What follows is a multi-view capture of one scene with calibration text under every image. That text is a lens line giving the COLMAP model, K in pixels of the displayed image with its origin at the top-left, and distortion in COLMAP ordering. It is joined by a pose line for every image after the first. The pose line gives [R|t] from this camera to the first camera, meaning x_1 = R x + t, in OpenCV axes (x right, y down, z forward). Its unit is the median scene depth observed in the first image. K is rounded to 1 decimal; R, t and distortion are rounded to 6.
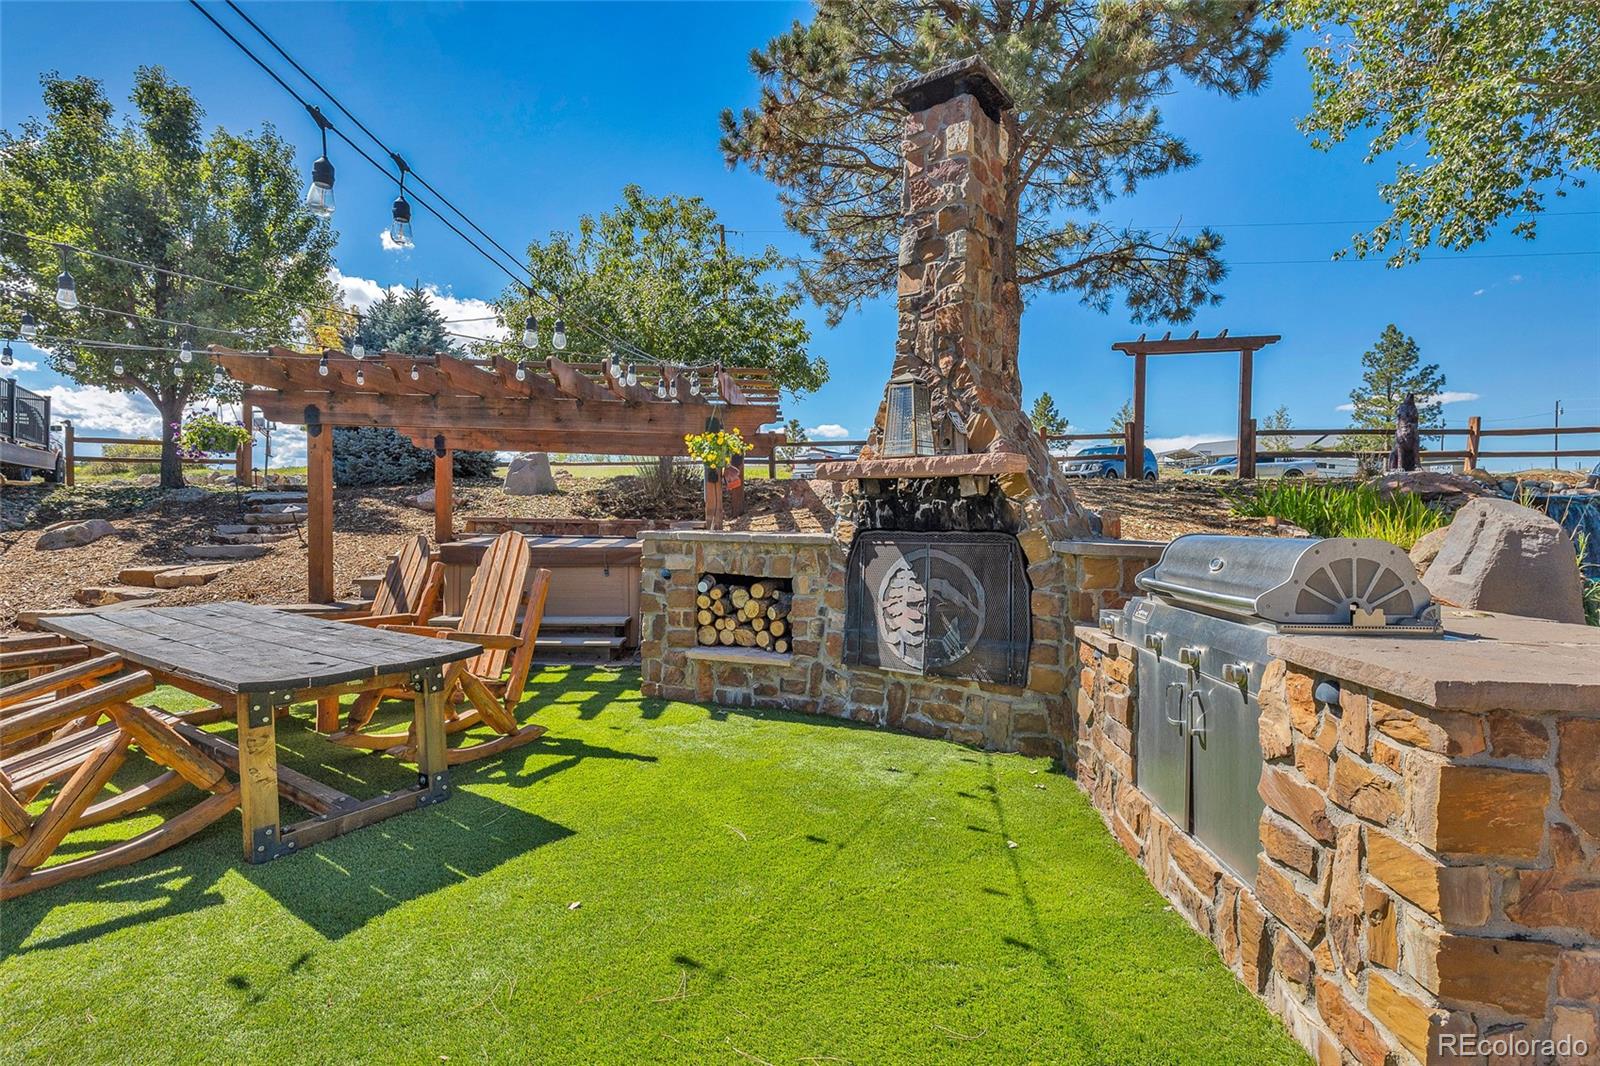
lens RADIAL K [[748.2, 0, 777.3], [0, 748.2, 517.7], [0, 0, 1]] dist [0.002196, 0.000344]
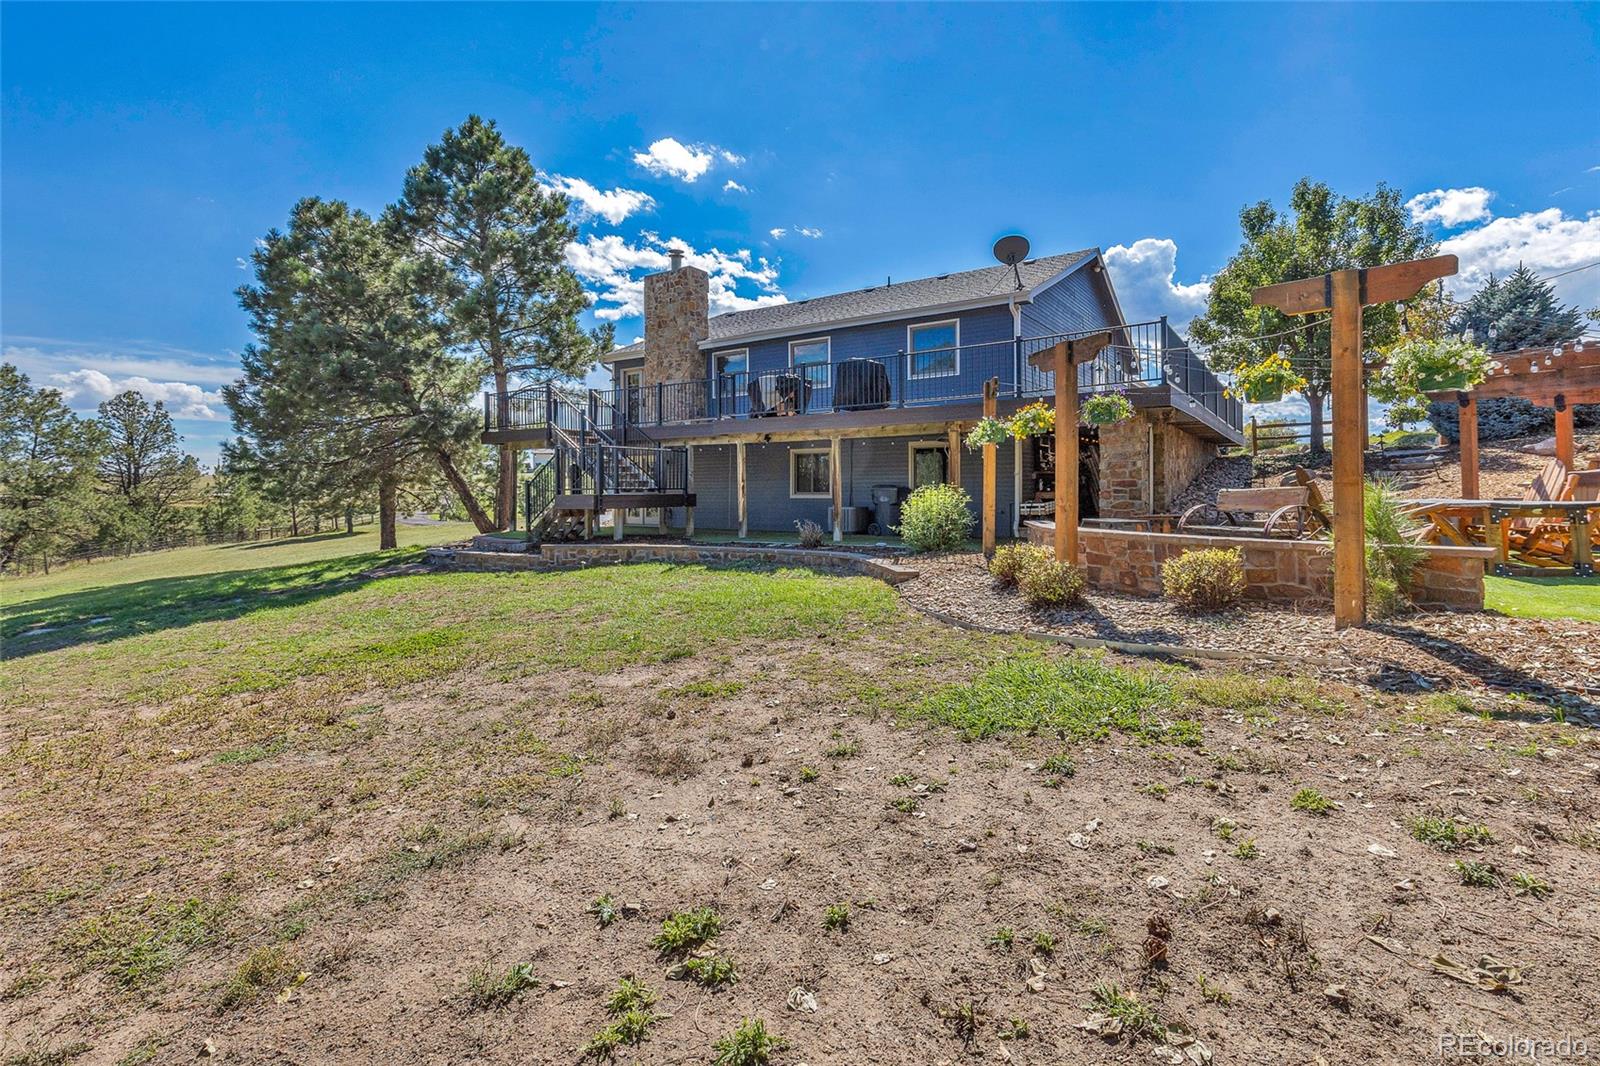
lens RADIAL K [[727.1, 0, 843.5], [0, 727.1, 487.7], [0, 0, 1]] dist [0.000279, 0.005412]
pose [[0.384726, -0.018812, -0.922839, 0.257696], [0.015910, 0.999779, -0.013747, 0.052517], [0.922894, -0.009394, 0.384940, -0.686180]]
